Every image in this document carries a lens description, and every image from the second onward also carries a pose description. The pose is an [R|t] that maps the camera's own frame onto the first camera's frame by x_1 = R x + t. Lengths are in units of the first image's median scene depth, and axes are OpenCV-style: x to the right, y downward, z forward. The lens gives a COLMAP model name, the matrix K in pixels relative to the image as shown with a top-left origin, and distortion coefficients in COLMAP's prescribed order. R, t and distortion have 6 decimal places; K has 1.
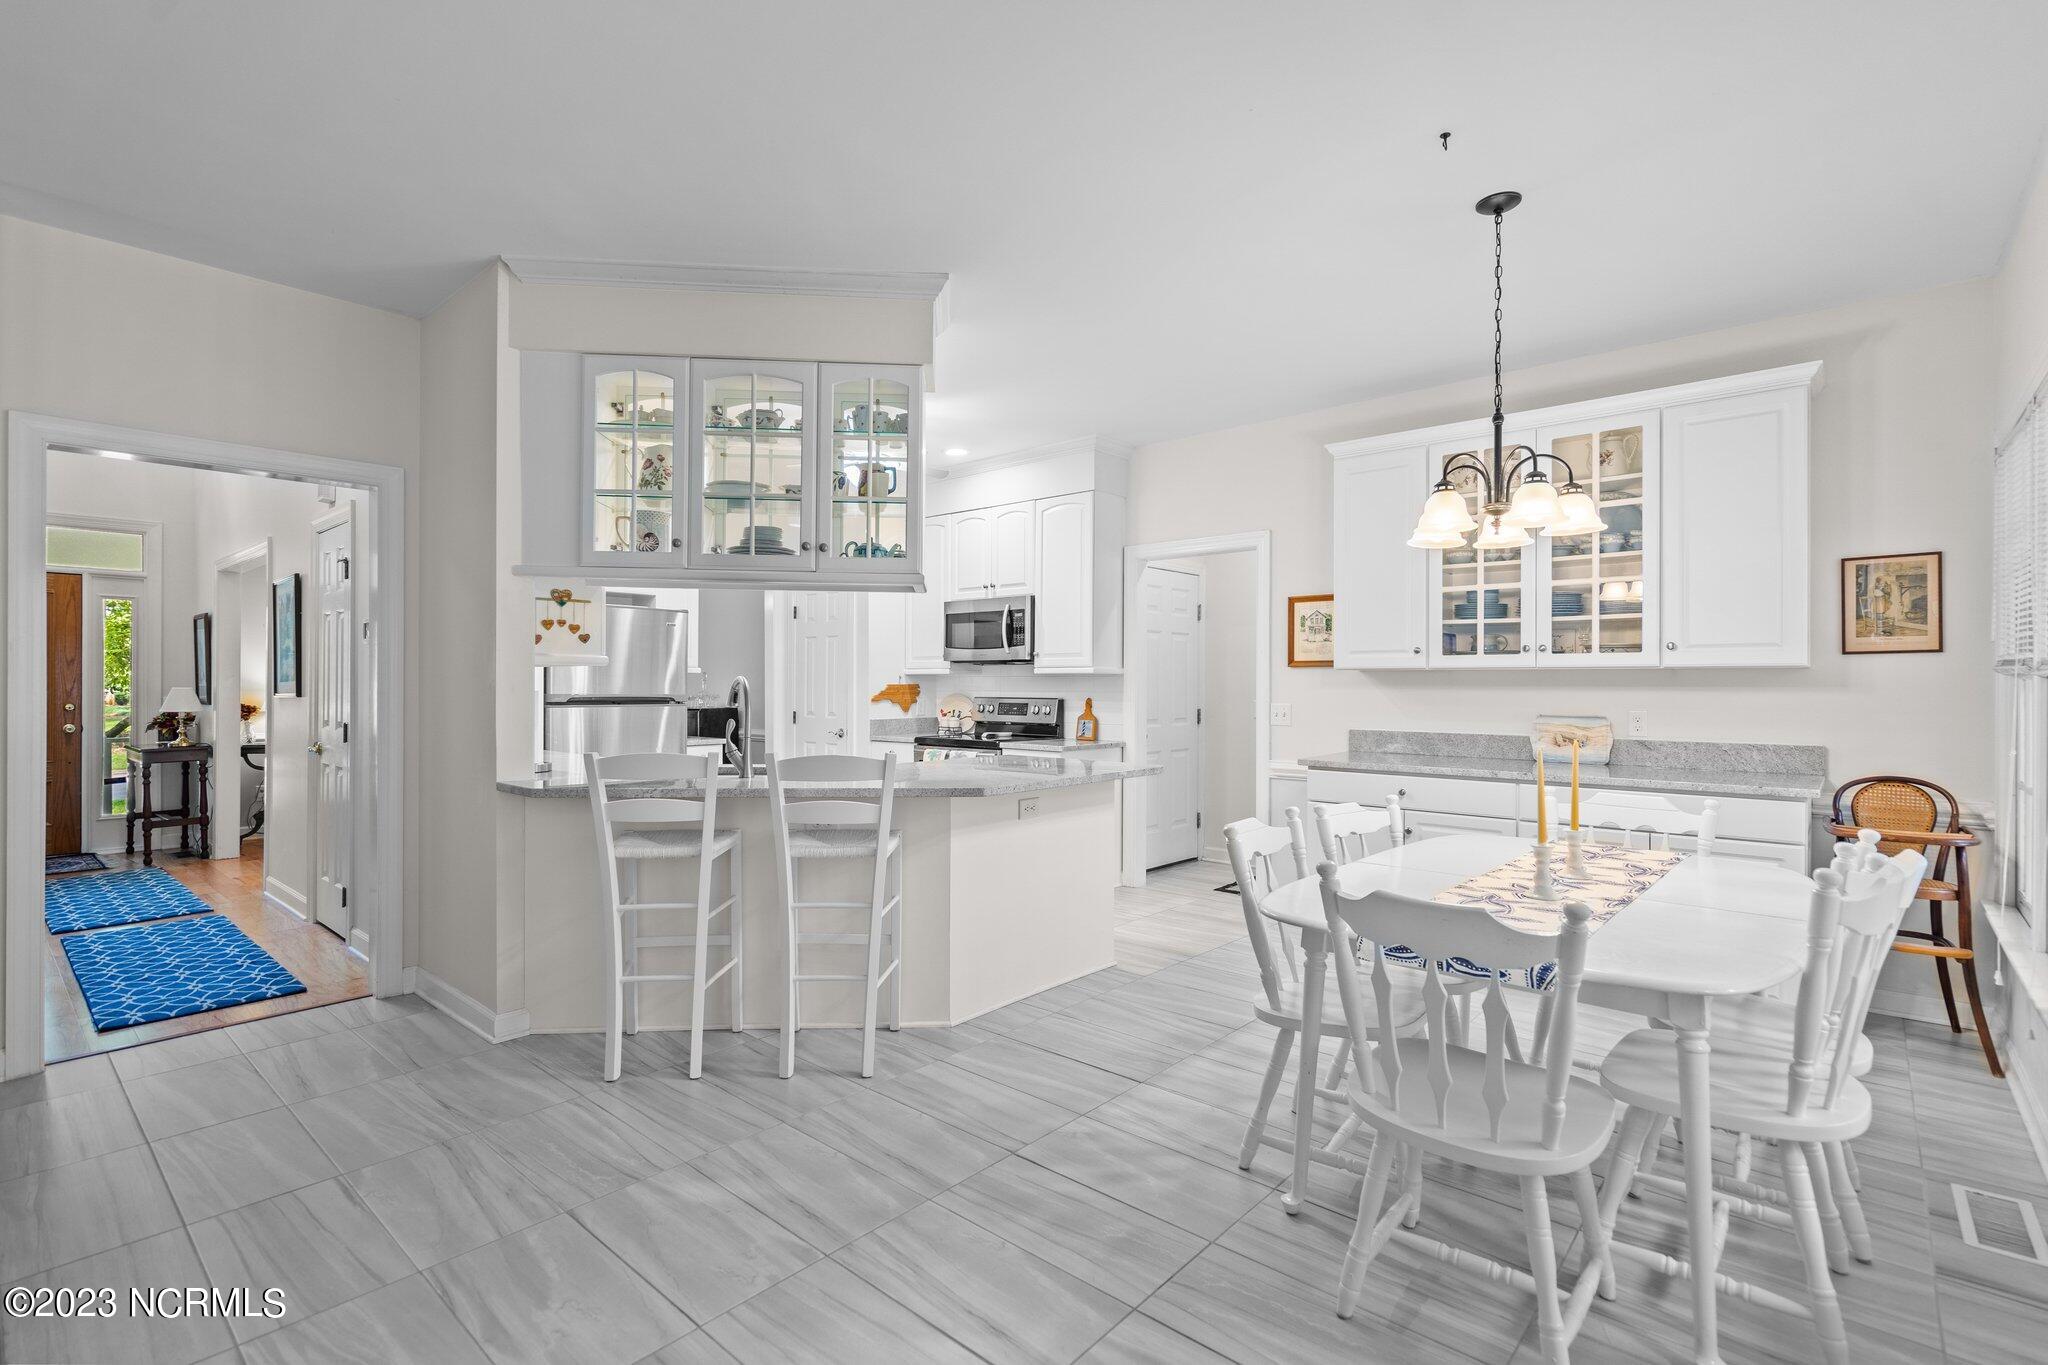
lens RADIAL K [[950.7, 0, 1024.0], [0, 950.7, 682.5], [0, 0, 1]] dist [0.000024, -0.000014]
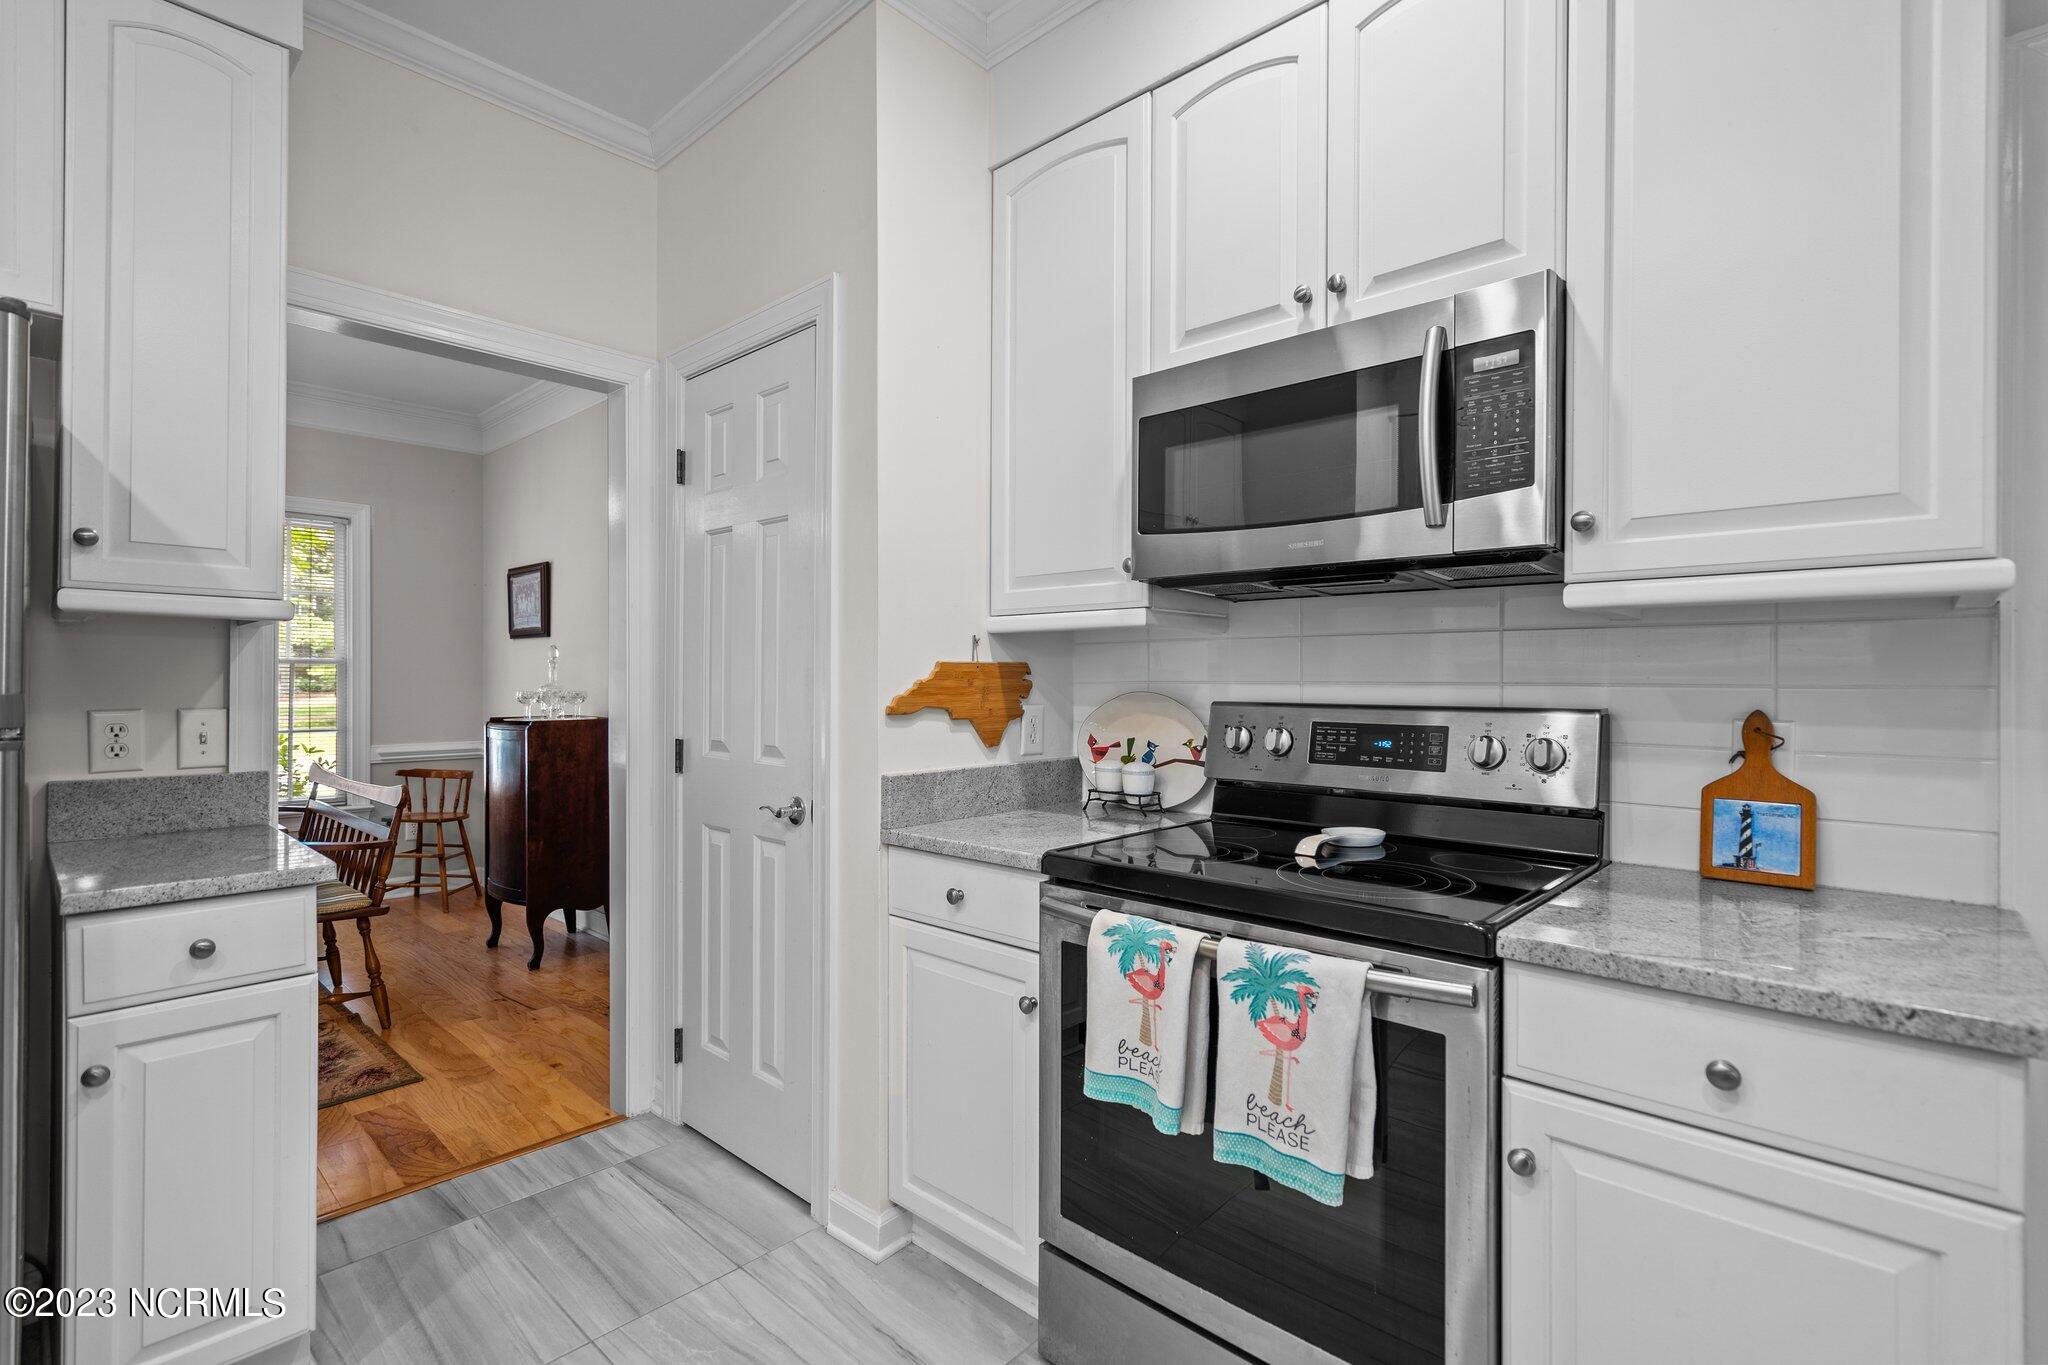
lens RADIAL K [[950.7, 0, 1024.0], [0, 950.7, 682.5], [0, 0, 1]] dist [0.000024, -0.000014]
pose [[0.999559, 0.001296, -0.029656, -0.108641], [-0.001226, 0.999996, 0.002384, 0.008427], [0.029659, -0.002346, 0.999557, 0.705705]]
